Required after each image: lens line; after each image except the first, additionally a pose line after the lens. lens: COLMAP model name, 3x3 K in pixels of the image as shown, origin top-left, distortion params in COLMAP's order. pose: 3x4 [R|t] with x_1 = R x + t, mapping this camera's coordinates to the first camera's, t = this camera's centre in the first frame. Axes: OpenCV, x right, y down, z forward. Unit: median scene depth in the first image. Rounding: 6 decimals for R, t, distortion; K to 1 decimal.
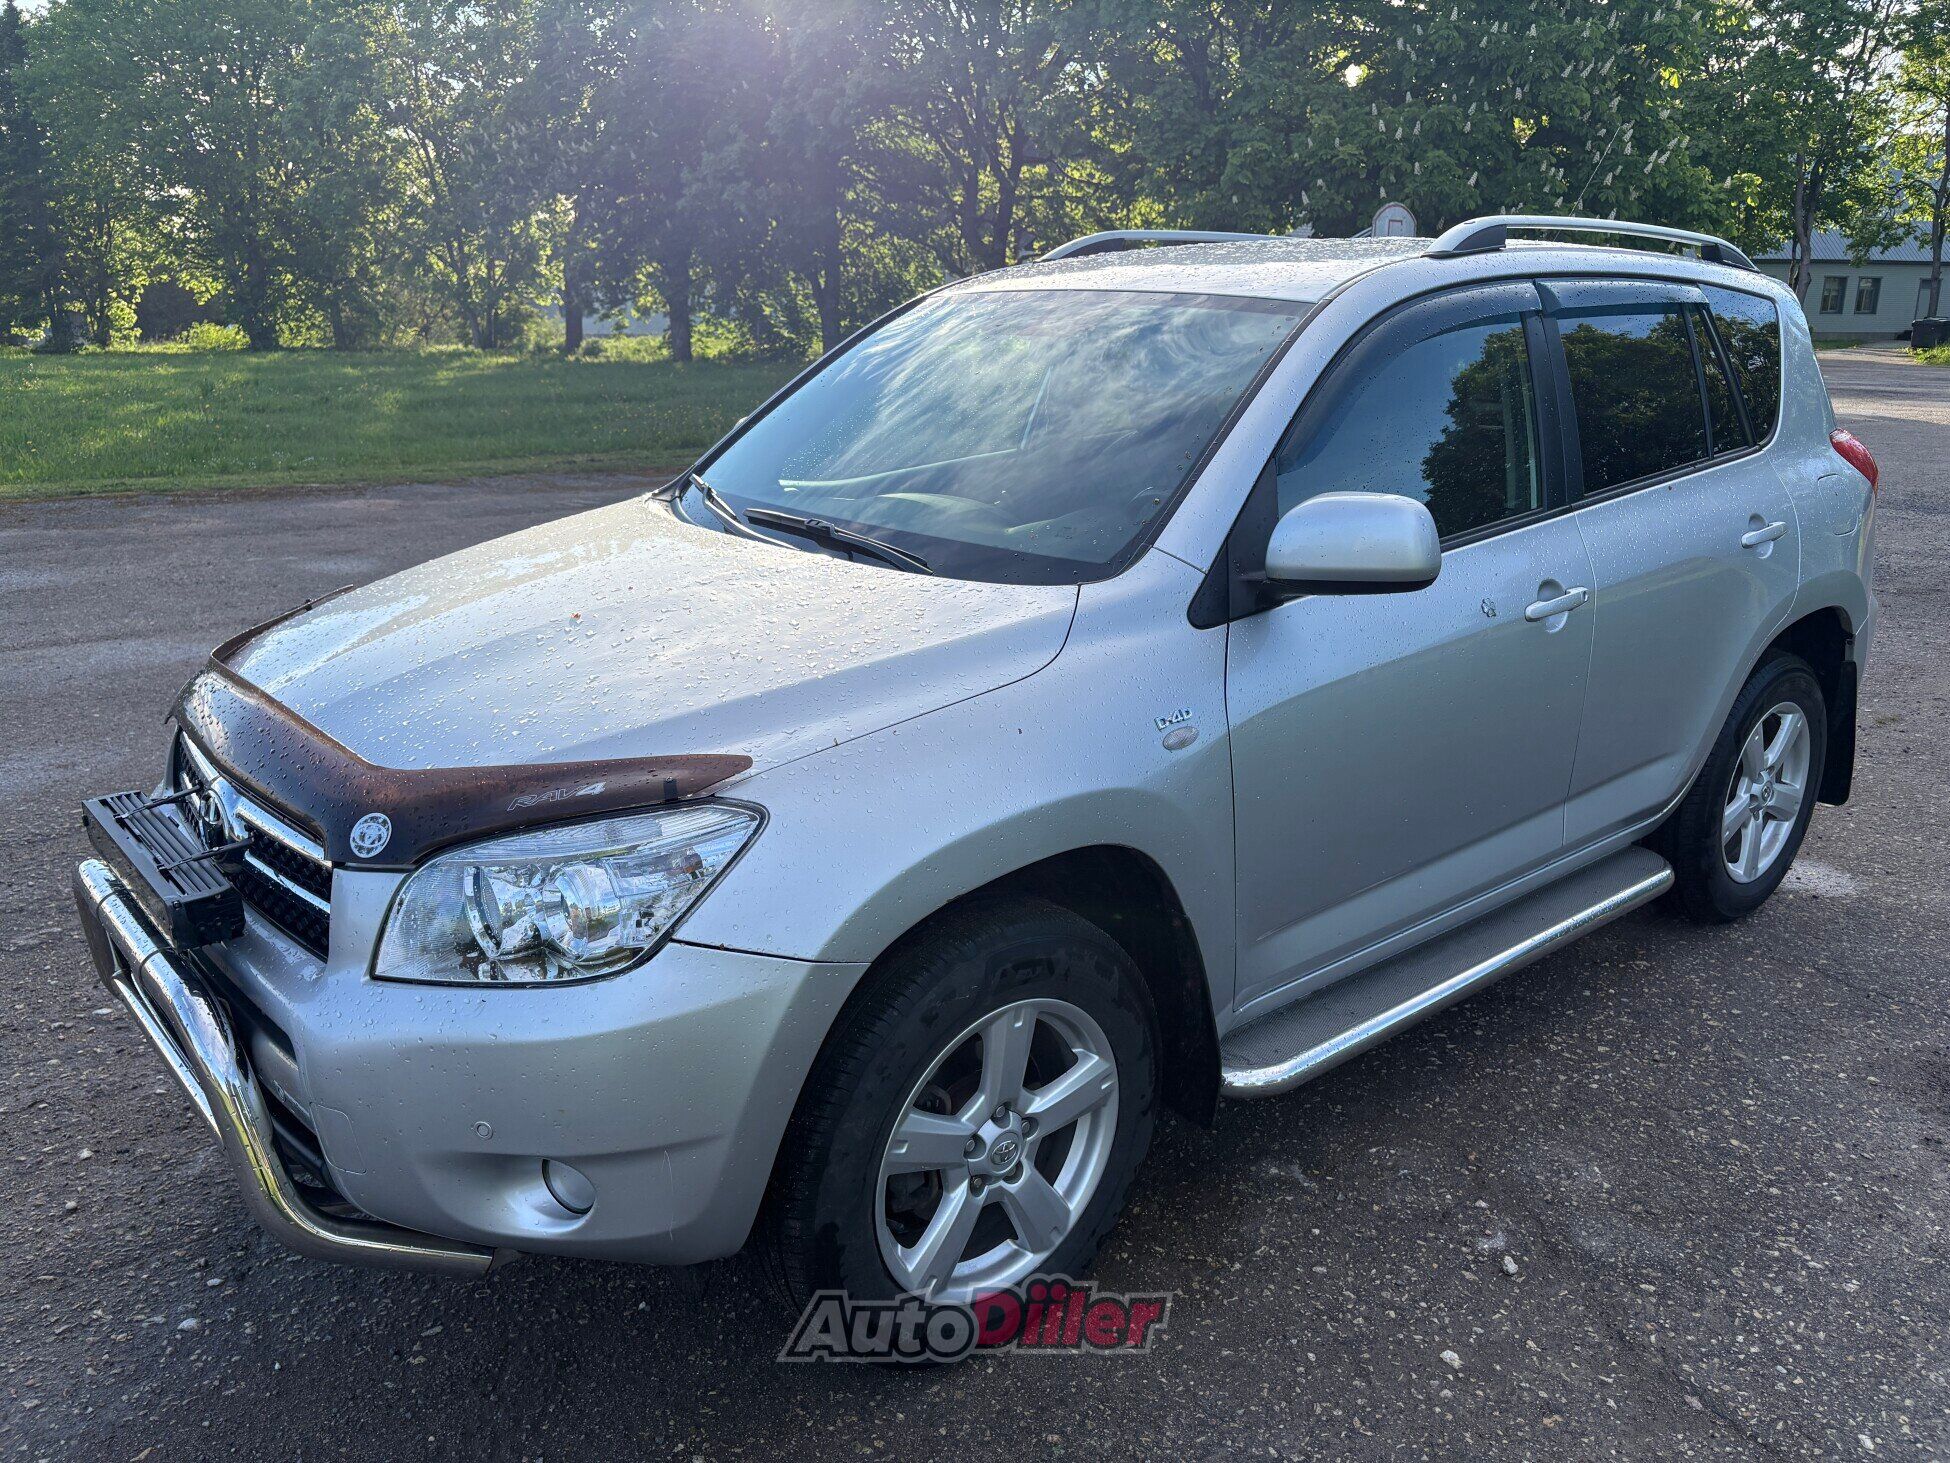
lens RADIAL K [[1465.0, 0, 982.7], [0, 1465.0, 727.5], [0, 0, 1]] dist [0.002051, -0.010336]
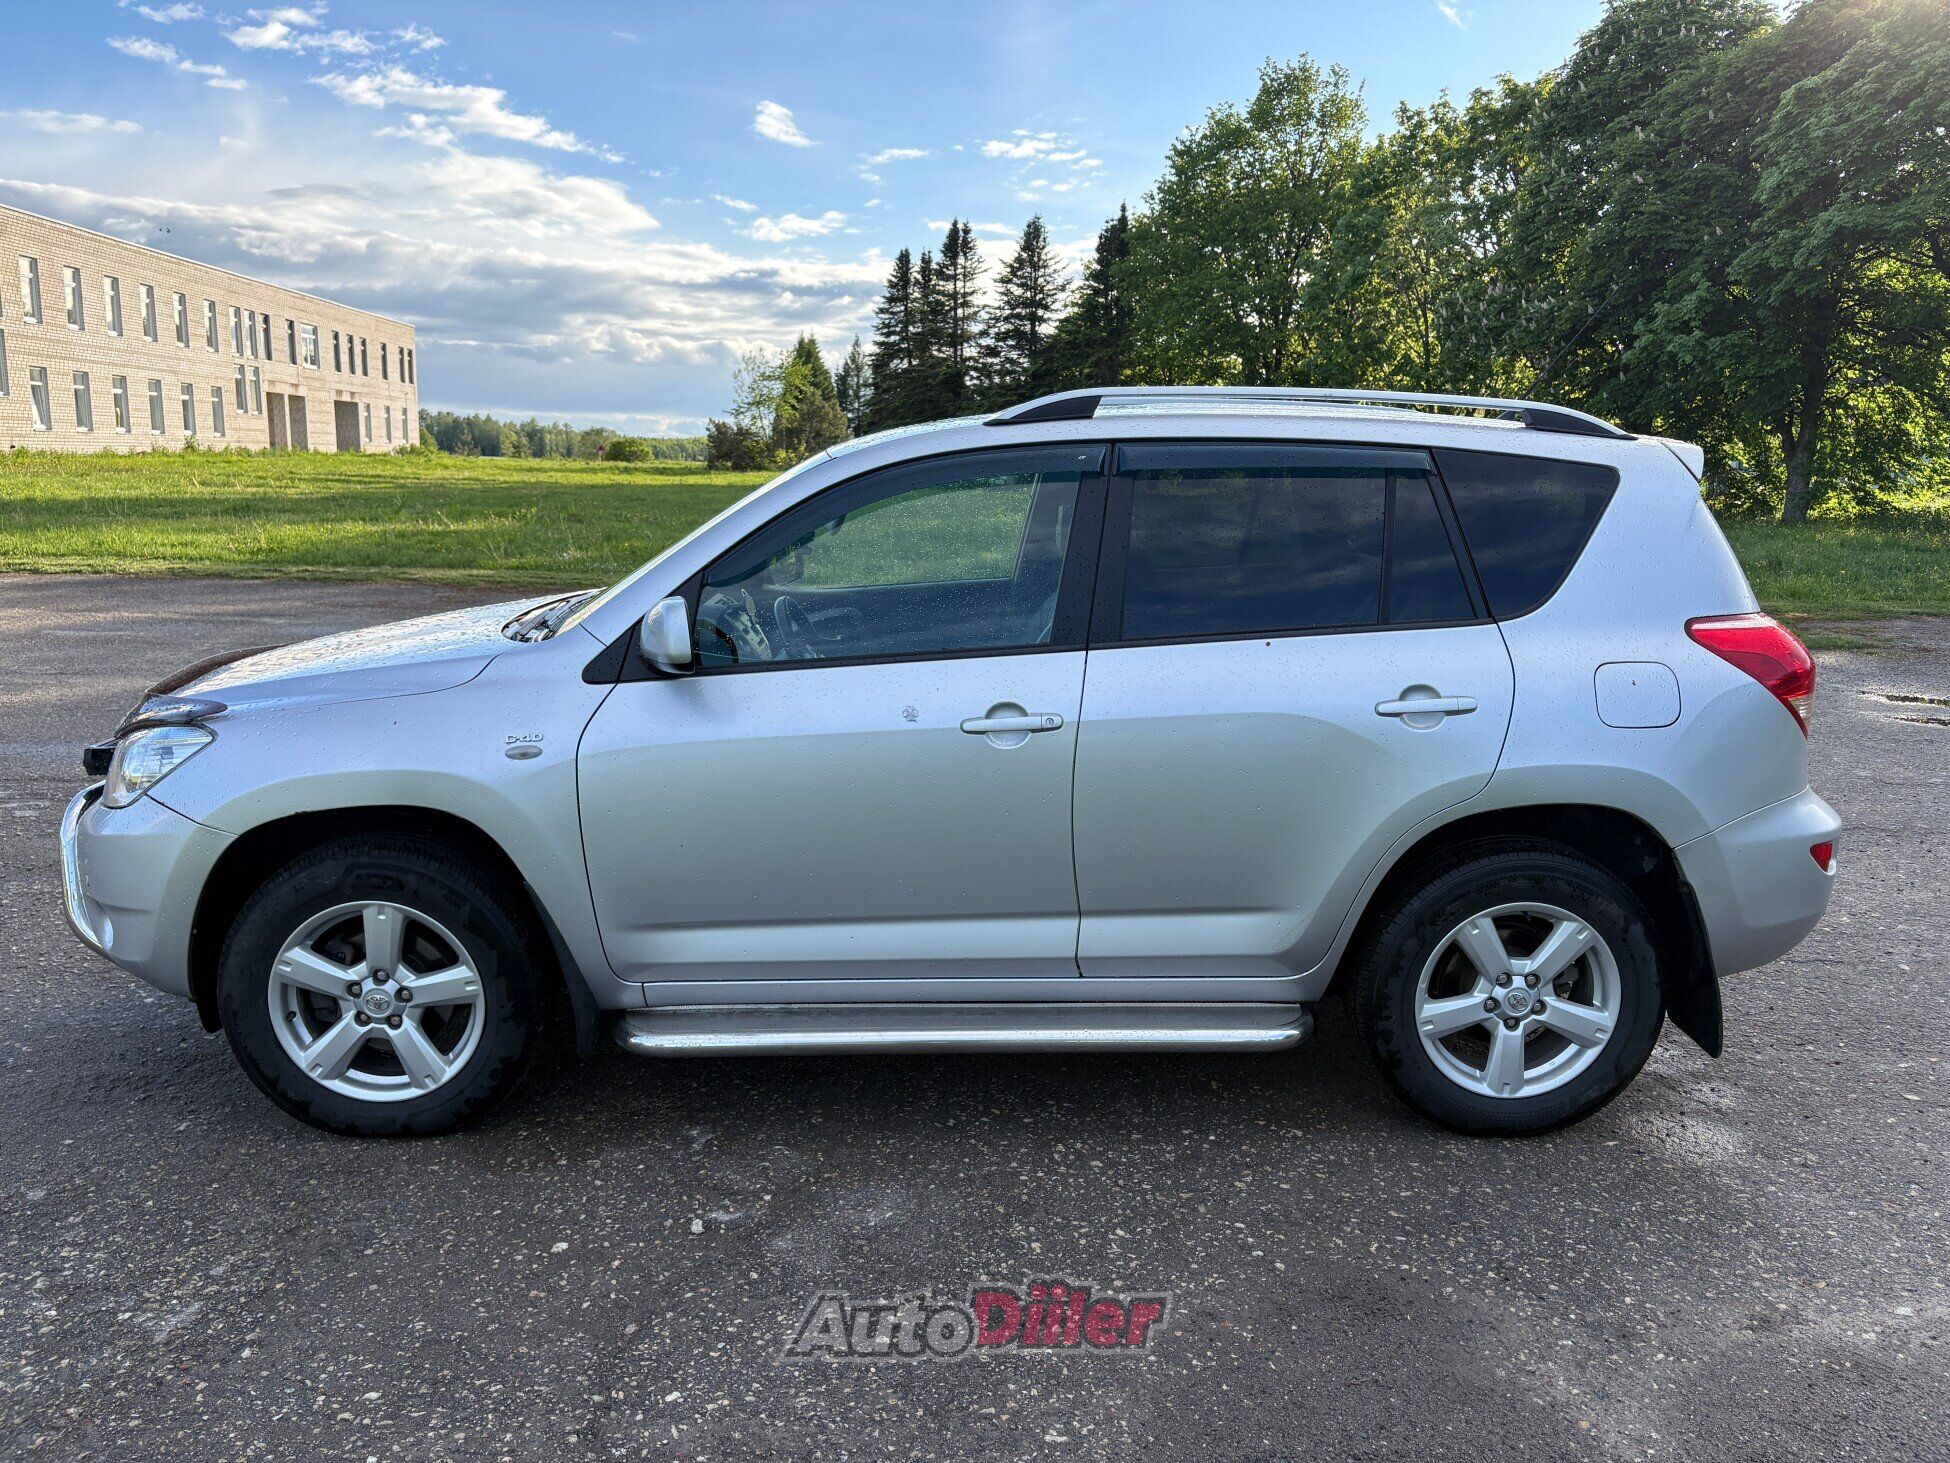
lens RADIAL K [[1465.0, 0, 967.3], [0, 1465.0, 725.7], [0, 0, 1]] dist [0.002051, -0.010336]
pose [[0.788798, 0.119003, -0.603022, 0.942419], [-0.177963, 0.983274, -0.038745, -0.029976], [0.588325, 0.137878, 0.796783, 0.072867]]
